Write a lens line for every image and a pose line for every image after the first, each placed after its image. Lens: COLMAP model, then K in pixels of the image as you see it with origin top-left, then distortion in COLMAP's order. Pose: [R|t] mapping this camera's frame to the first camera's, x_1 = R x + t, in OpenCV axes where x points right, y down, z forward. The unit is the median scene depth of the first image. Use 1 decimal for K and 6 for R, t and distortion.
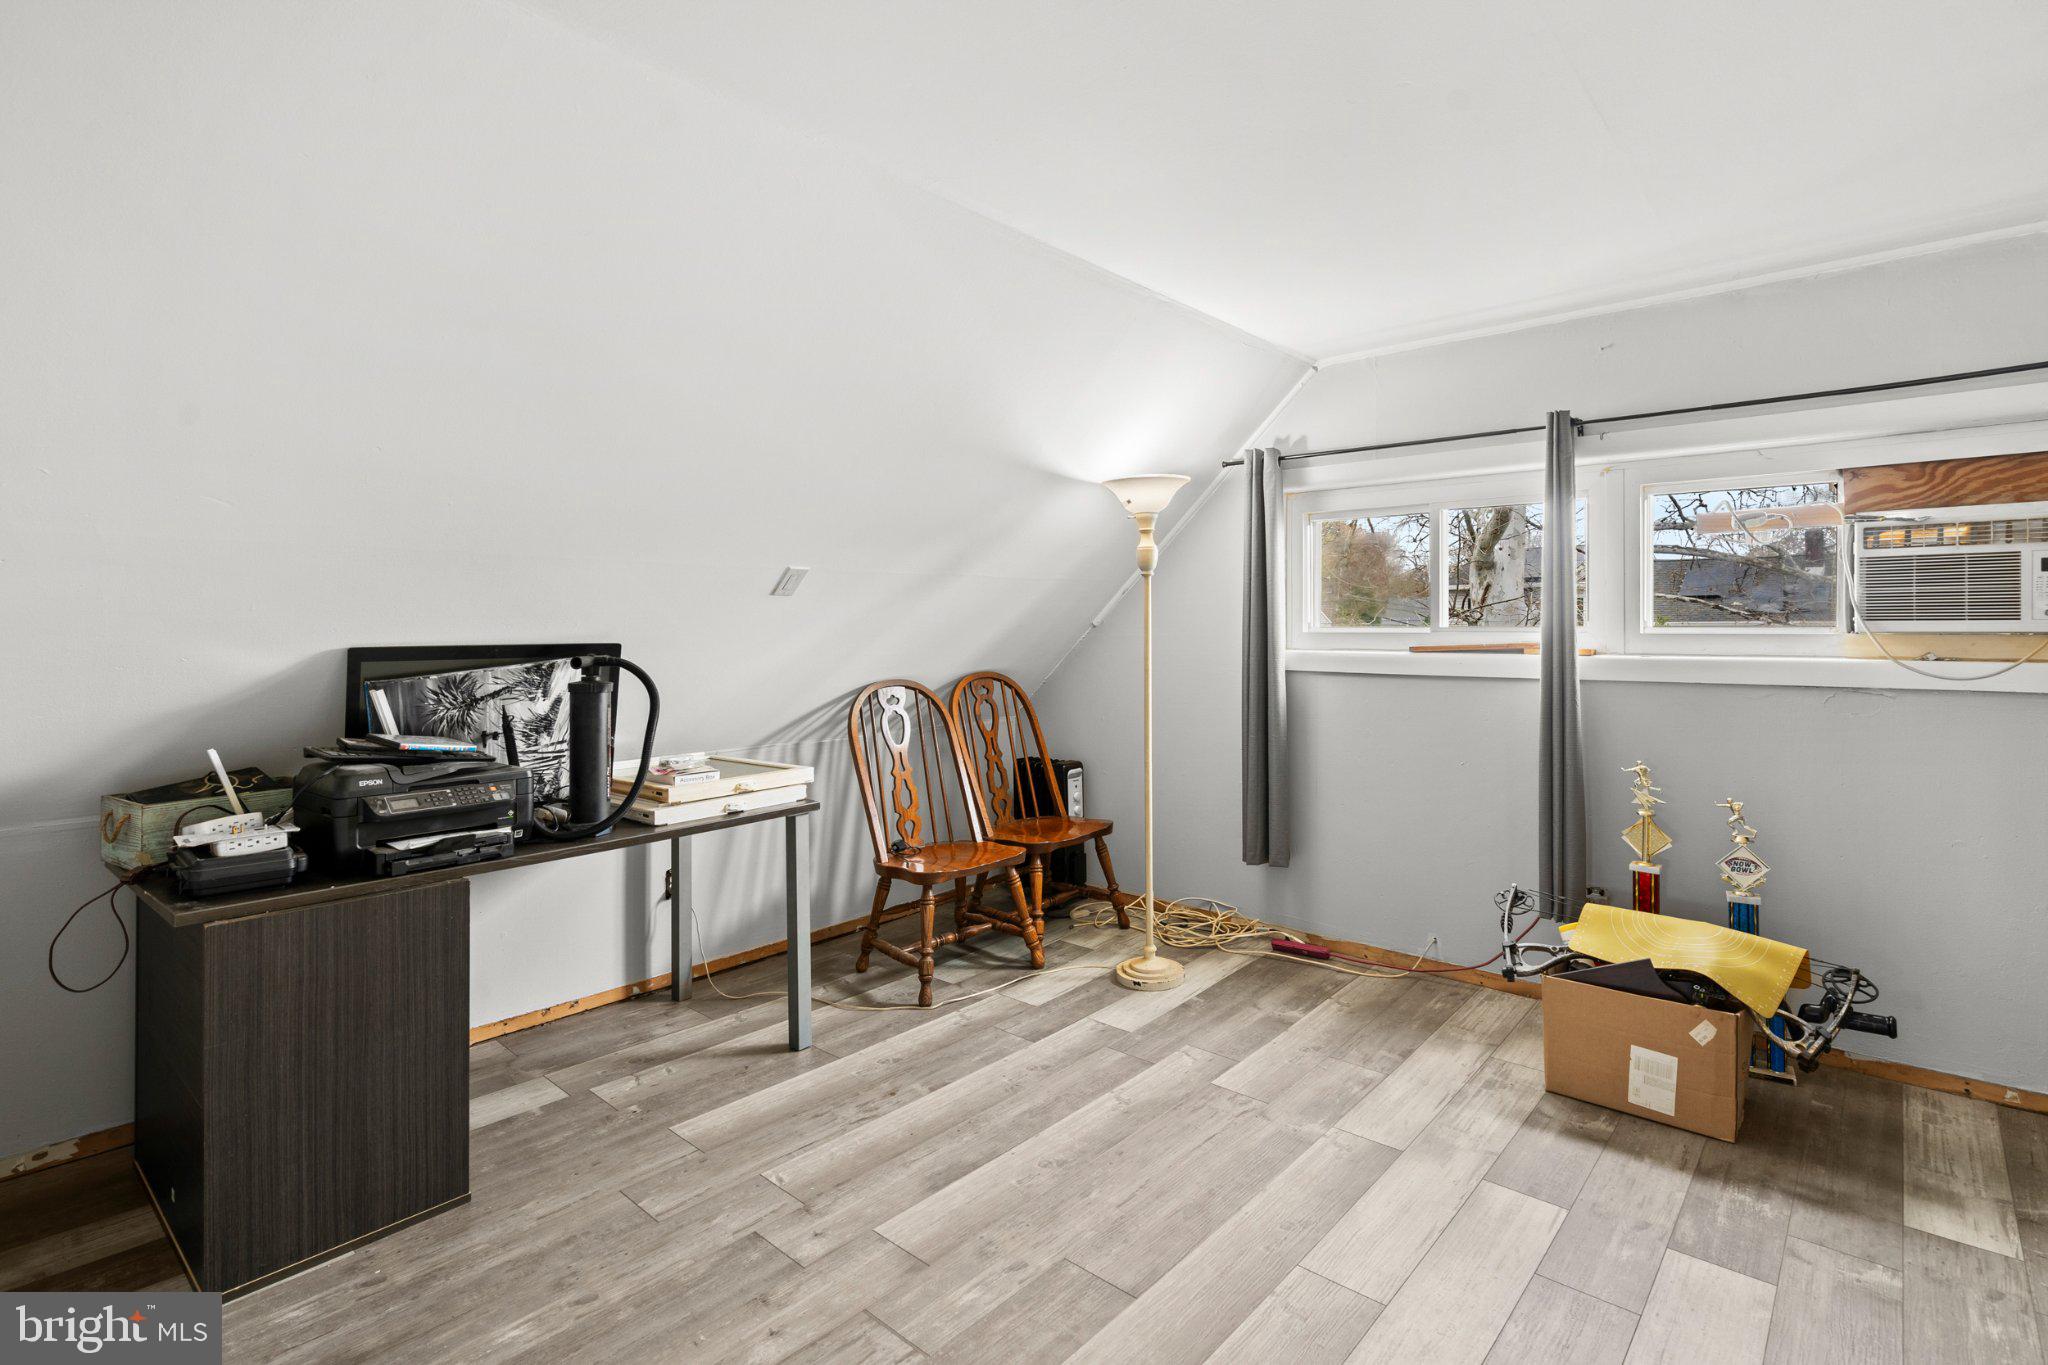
lens RADIAL K [[951.5, 0, 1034.8], [0, 951.5, 624.3], [0, 0, 1]] dist [-0.002081, -0.000860]
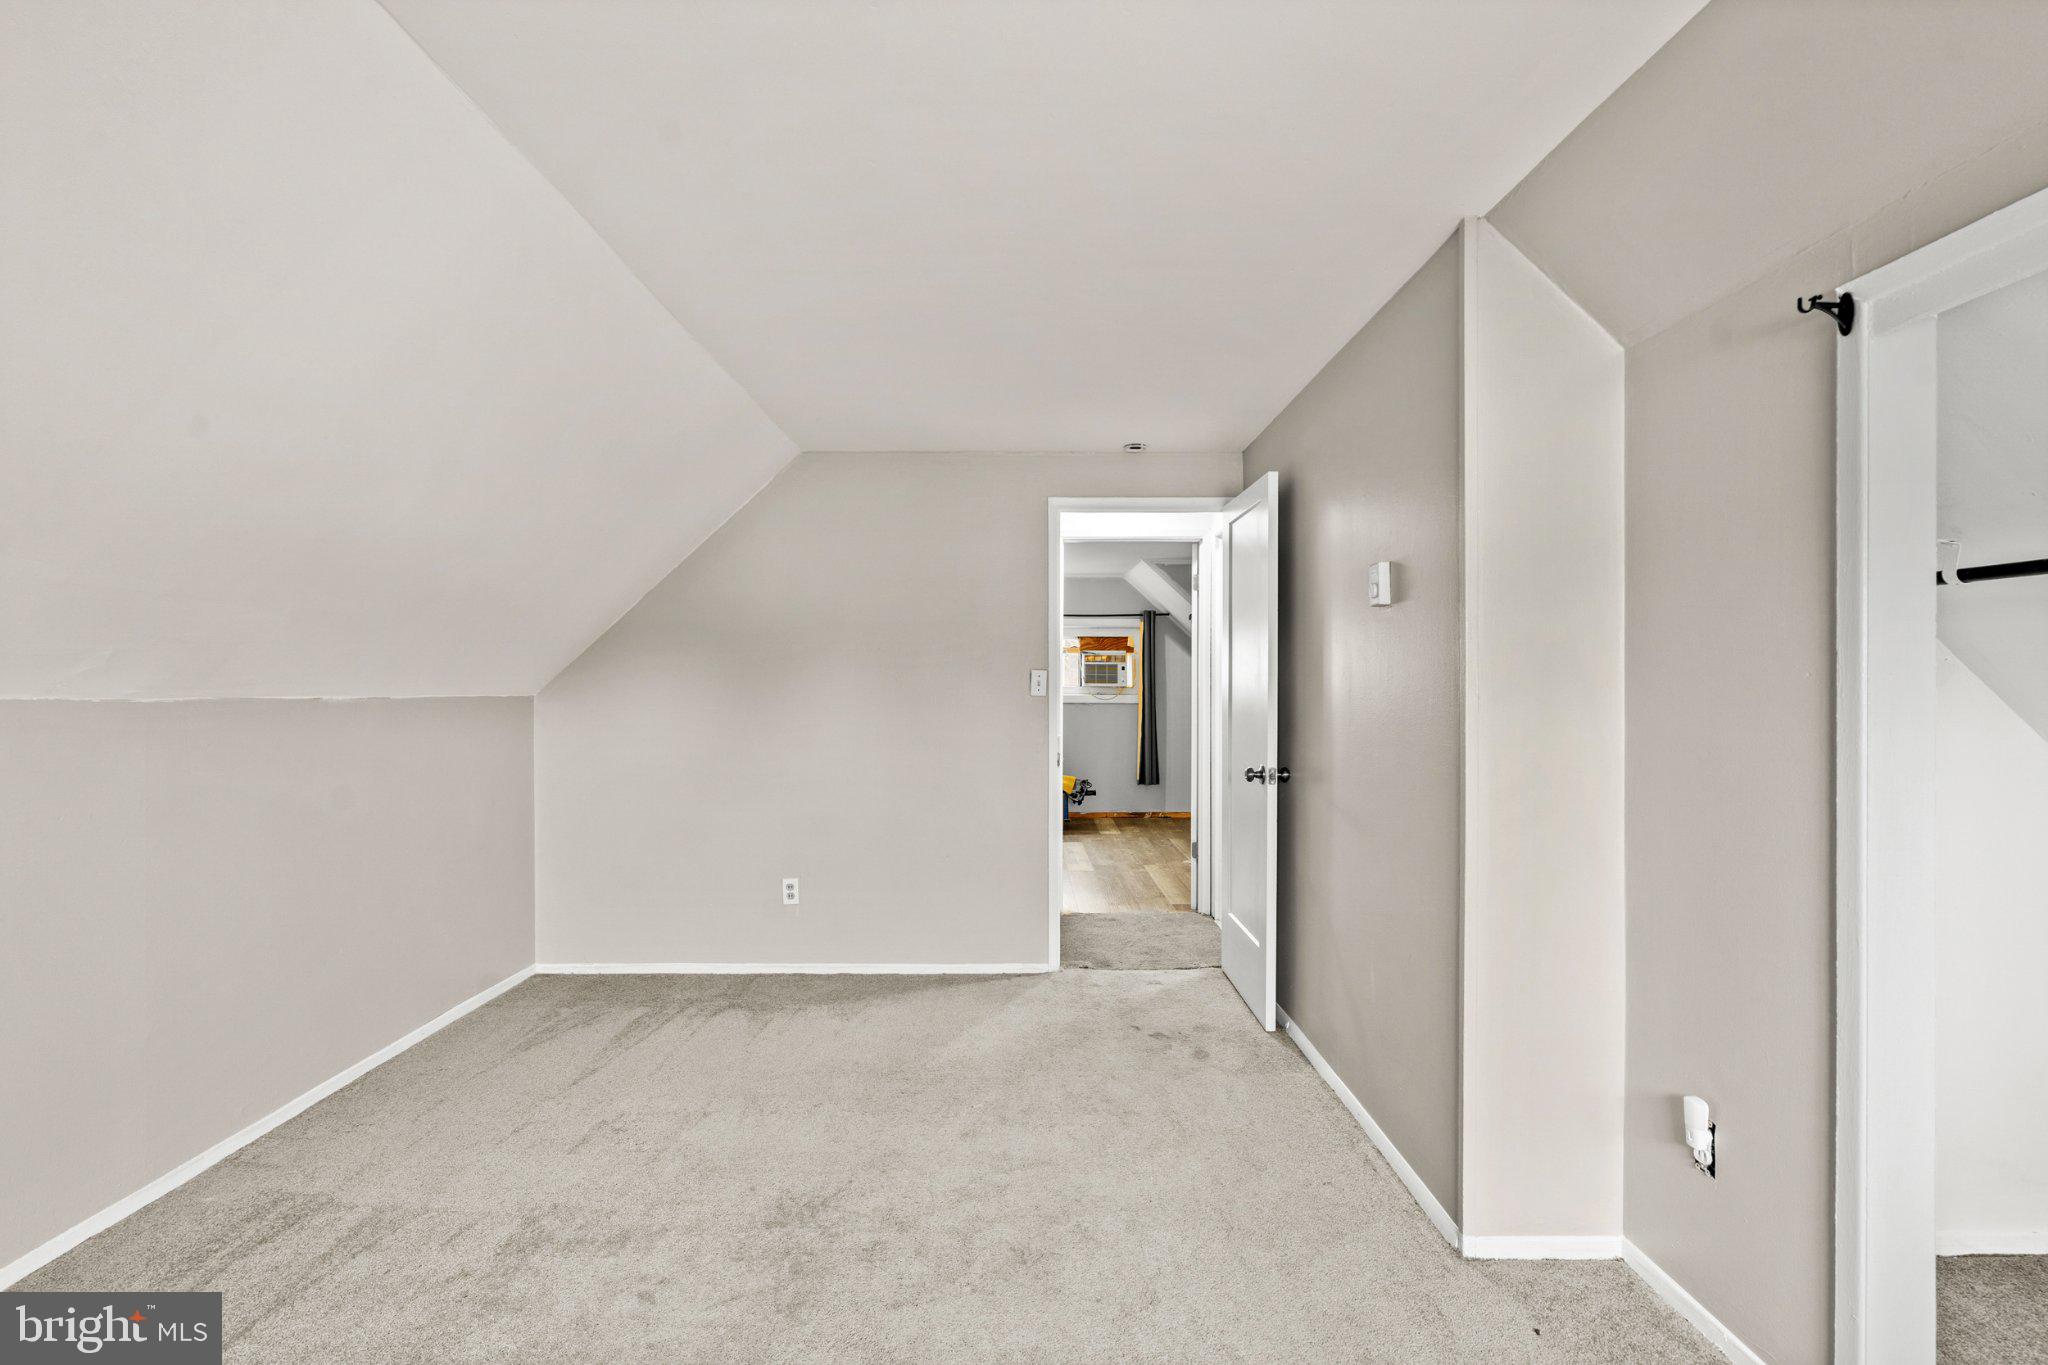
lens RADIAL K [[951.5, 0, 1022.3], [0, 951.5, 681.7], [0, 0, 1]] dist [-0.002081, -0.000860]
pose [[0.730608, -0.000342, 0.682797, -1.694713], [-0.004276, 0.999978, 0.005077, -0.026357], [-0.682784, -0.006629, 0.730590, -1.399018]]
